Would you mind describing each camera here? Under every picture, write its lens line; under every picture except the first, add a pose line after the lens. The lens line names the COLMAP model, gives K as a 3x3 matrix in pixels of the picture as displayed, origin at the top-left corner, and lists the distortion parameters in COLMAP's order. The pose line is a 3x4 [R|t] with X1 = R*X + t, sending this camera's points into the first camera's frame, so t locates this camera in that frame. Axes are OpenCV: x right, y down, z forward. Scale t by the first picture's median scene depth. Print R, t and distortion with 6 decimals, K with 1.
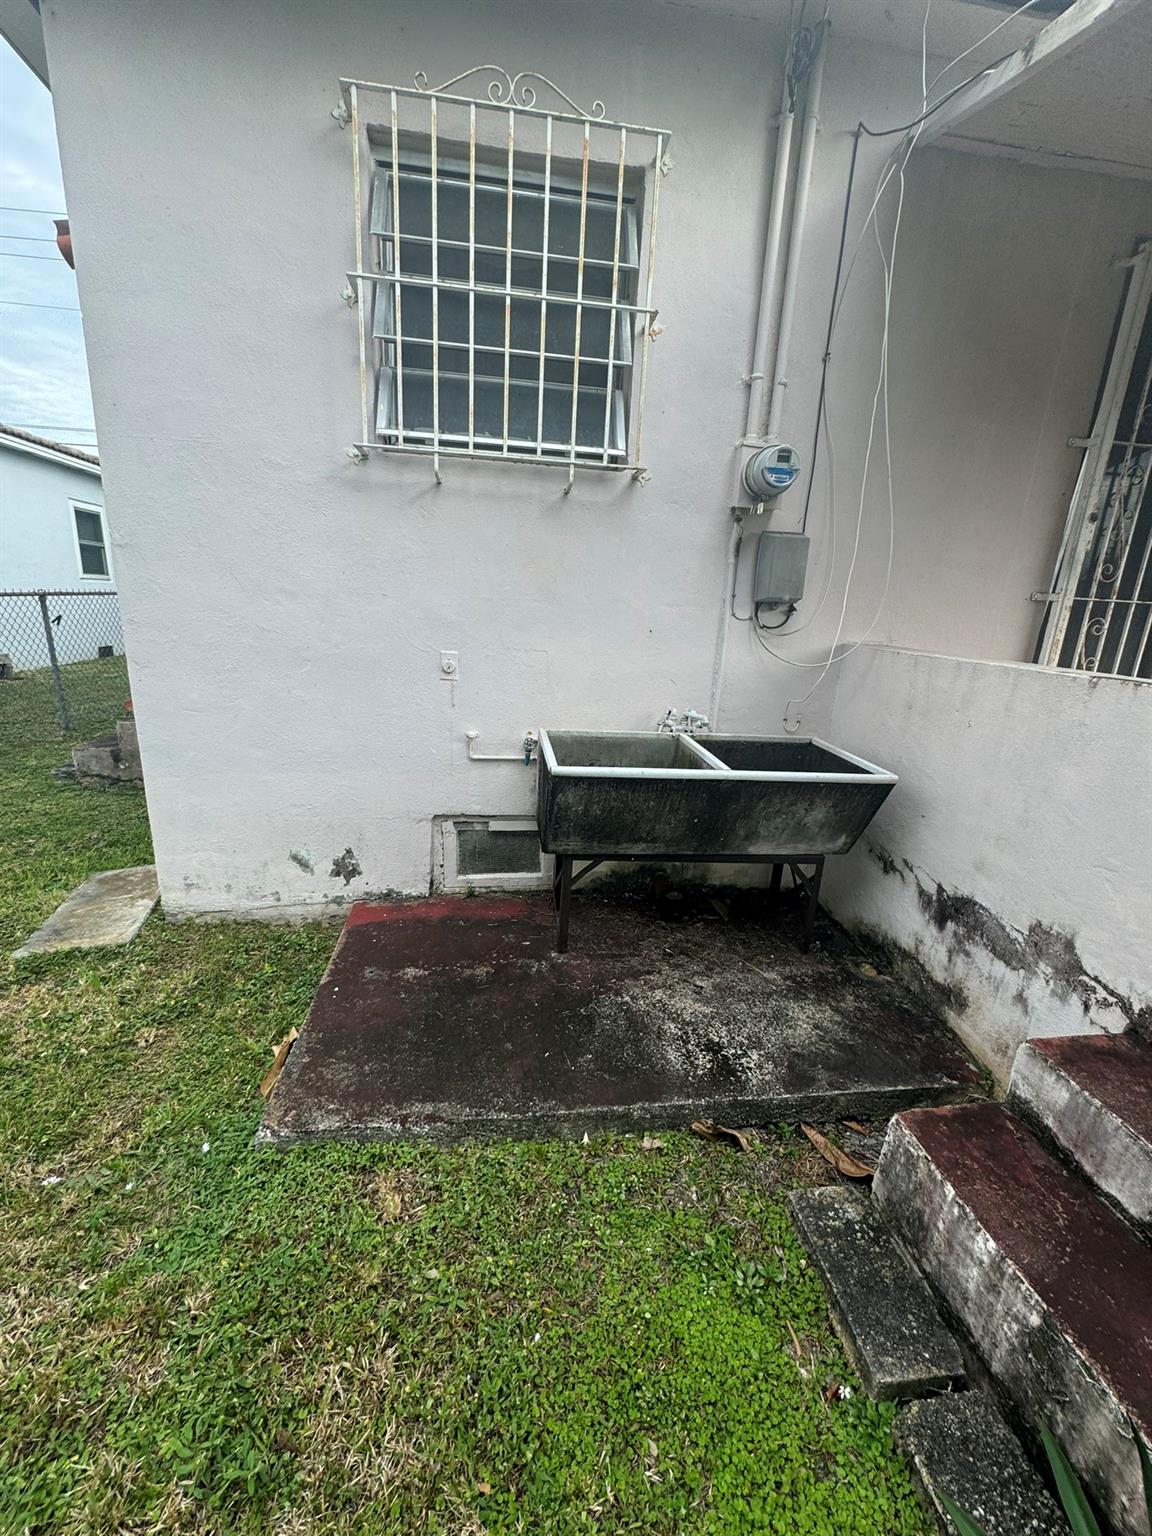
lens RADIAL K [[610.1, 0, 571.3], [0, 610.1, 765.1], [0, 0, 1]] dist [-0.003611, 0.000872]
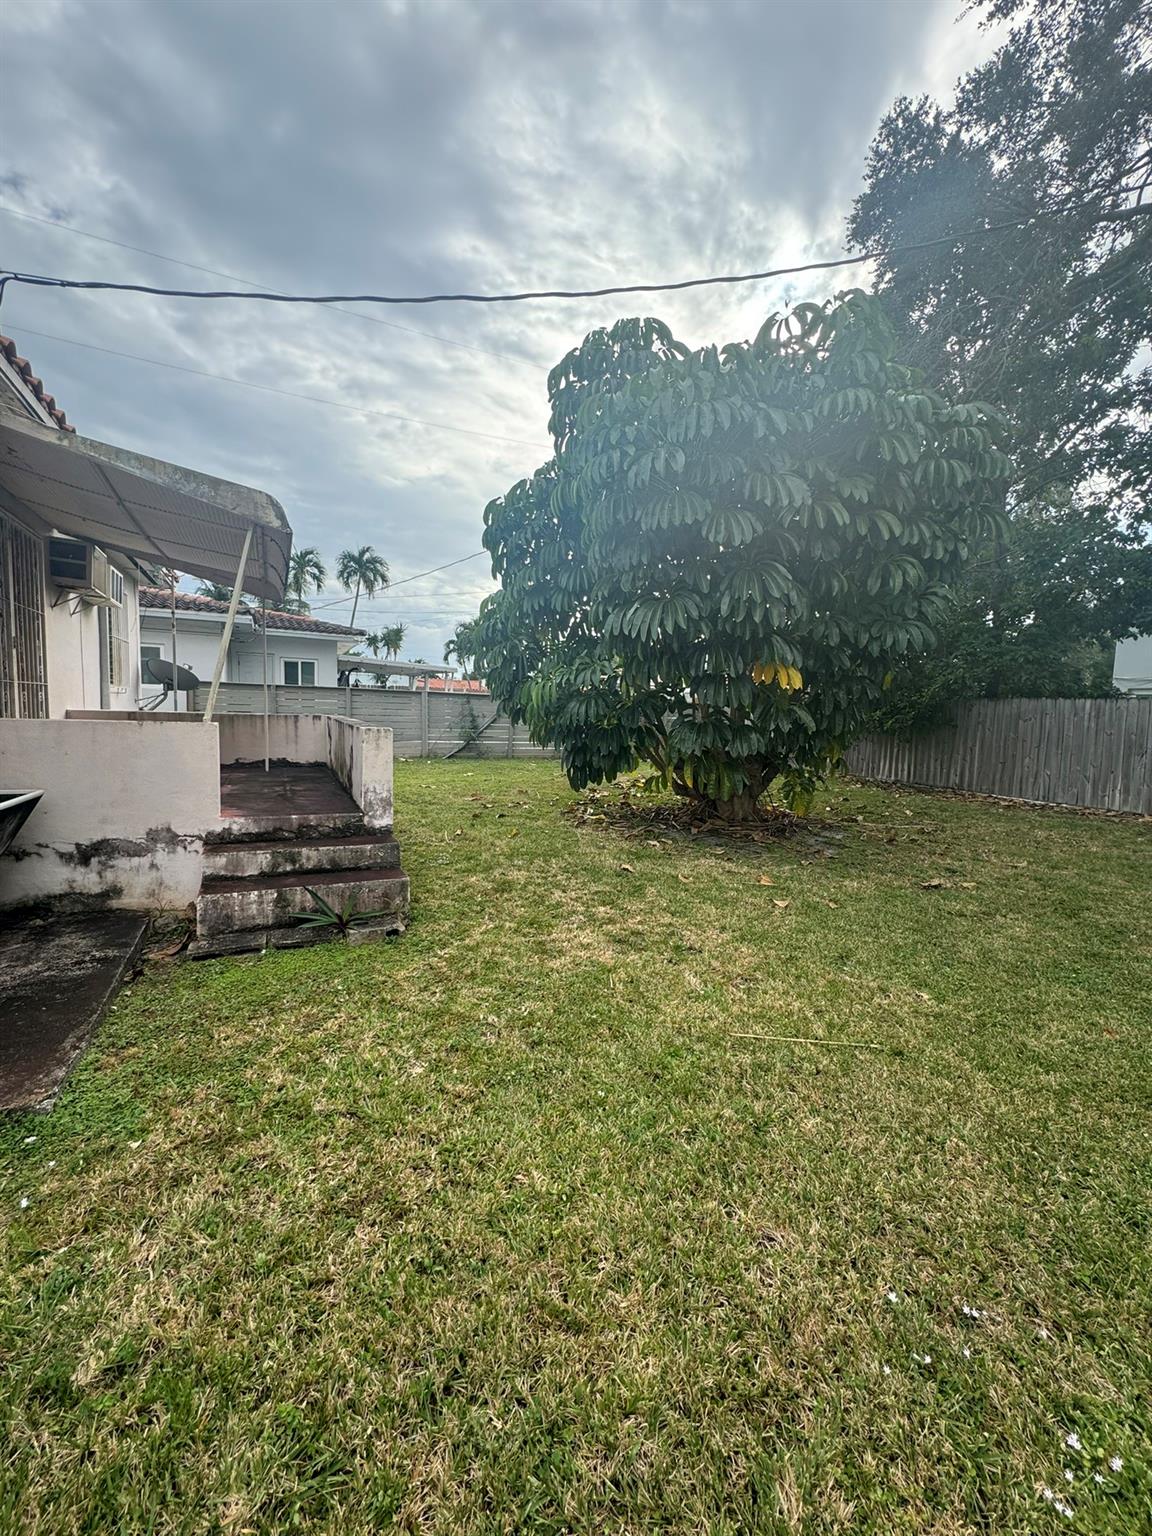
lens RADIAL K [[610.1, 0, 575.8], [0, 610.1, 765.8], [0, 0, 1]] dist [-0.003611, 0.000872]
pose [[-0.328437, -0.138309, 0.934345, -1.516709], [0.200010, 0.956603, 0.211910, -0.107719], [-0.923106, 0.256478, -0.286521, 0.102227]]
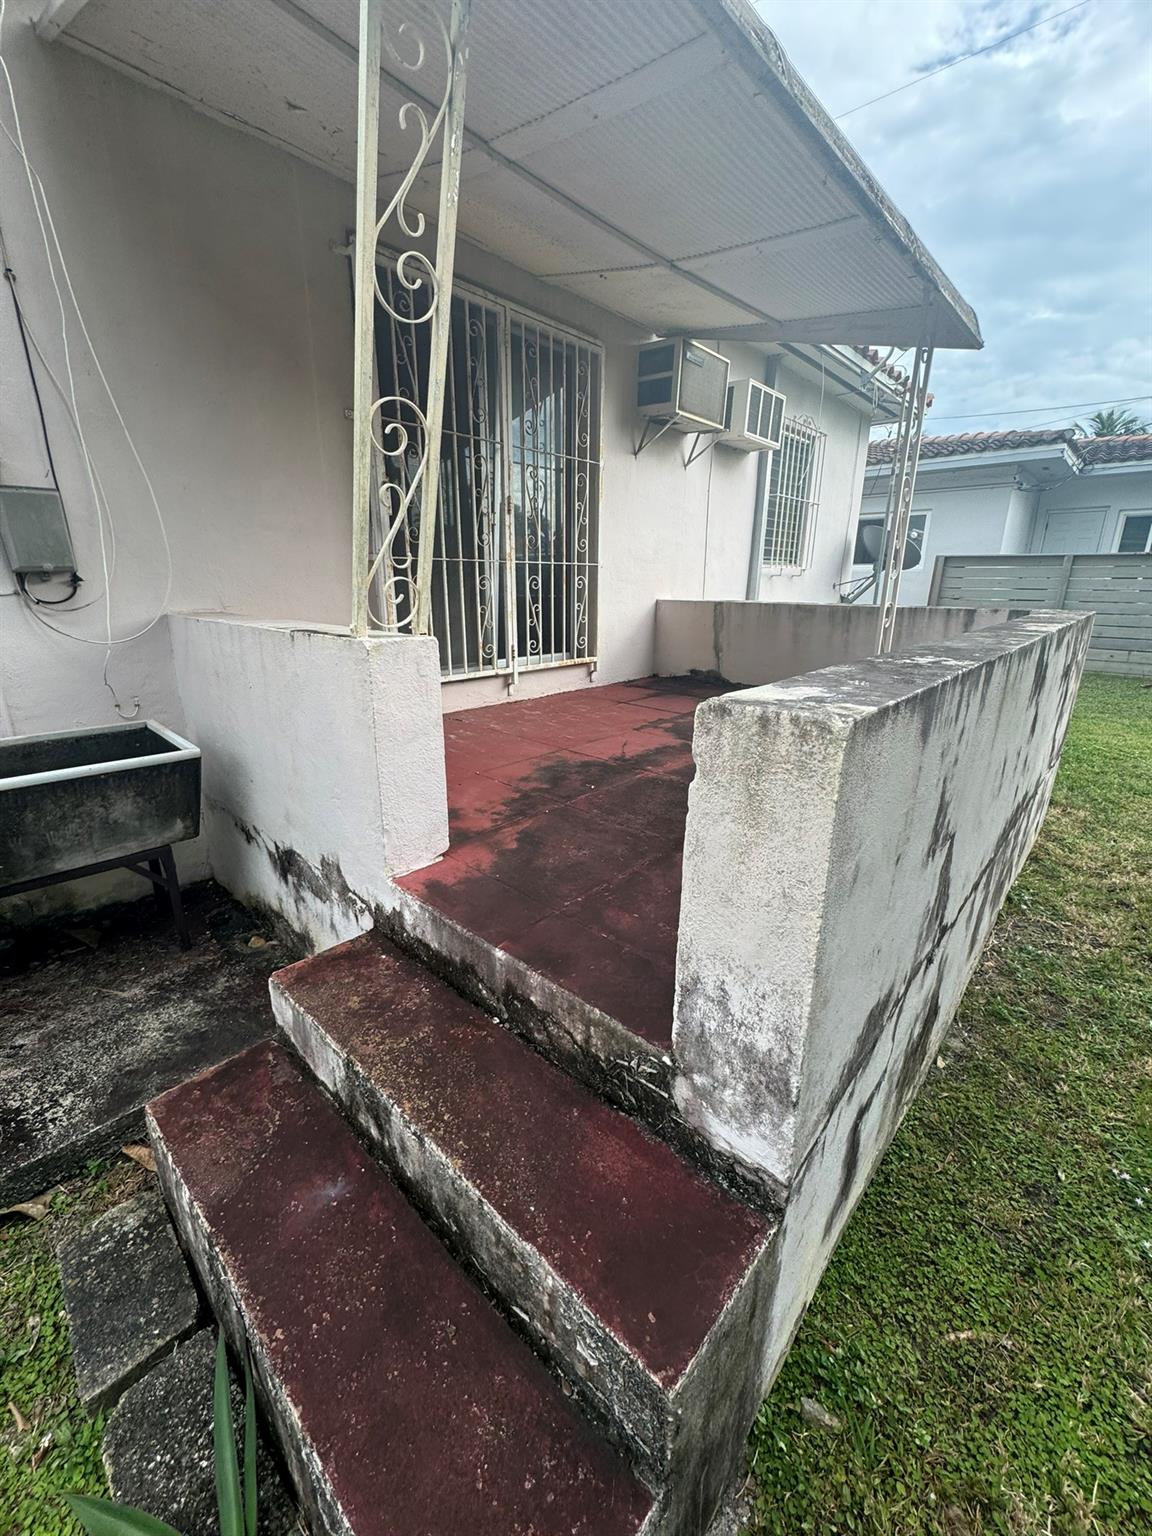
lens RADIAL K [[610.1, 0, 573.2], [0, 610.1, 766.6], [0, 0, 1]] dist [-0.003611, 0.000872]
pose [[0.765371, -0.226528, 0.602405, 0.398749], [0.195610, 0.973607, 0.117586, 0.047894], [-0.613142, 0.027840, 0.789482, -0.128381]]
